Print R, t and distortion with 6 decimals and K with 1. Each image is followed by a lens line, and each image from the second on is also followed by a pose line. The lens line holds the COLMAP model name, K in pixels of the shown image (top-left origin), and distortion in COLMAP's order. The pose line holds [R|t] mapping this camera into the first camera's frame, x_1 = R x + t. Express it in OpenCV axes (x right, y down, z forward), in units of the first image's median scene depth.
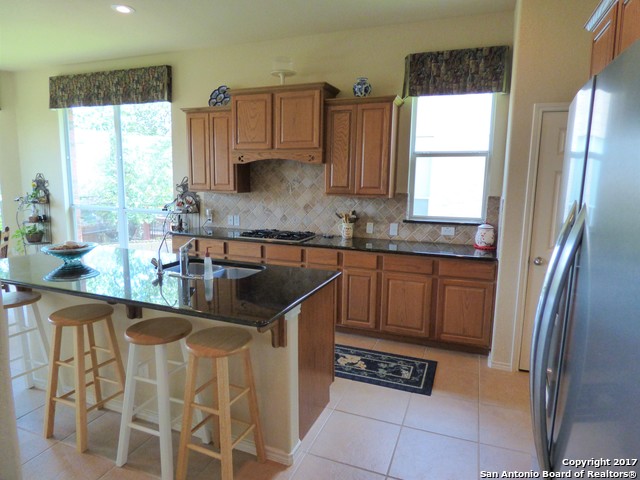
lens RADIAL K [[389.8, 0, 325.6], [0, 389.8, 239.3], [0, 0, 1]] dist [-0.020622, 0.002165]
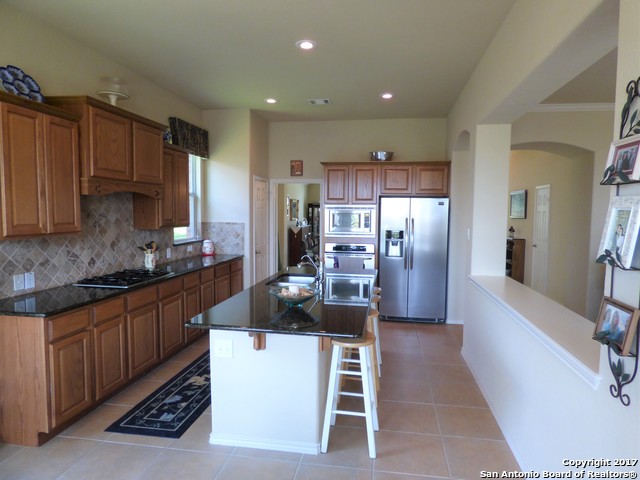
lens RADIAL K [[389.8, 0, 325.6], [0, 389.8, 239.3], [0, 0, 1]] dist [-0.020622, 0.002165]
pose [[-0.207590, -0.088745, 0.974182, -1.030795], [0.130311, 0.984492, 0.117452, -0.137312], [-0.969498, 0.151328, -0.192806, 0.709545]]
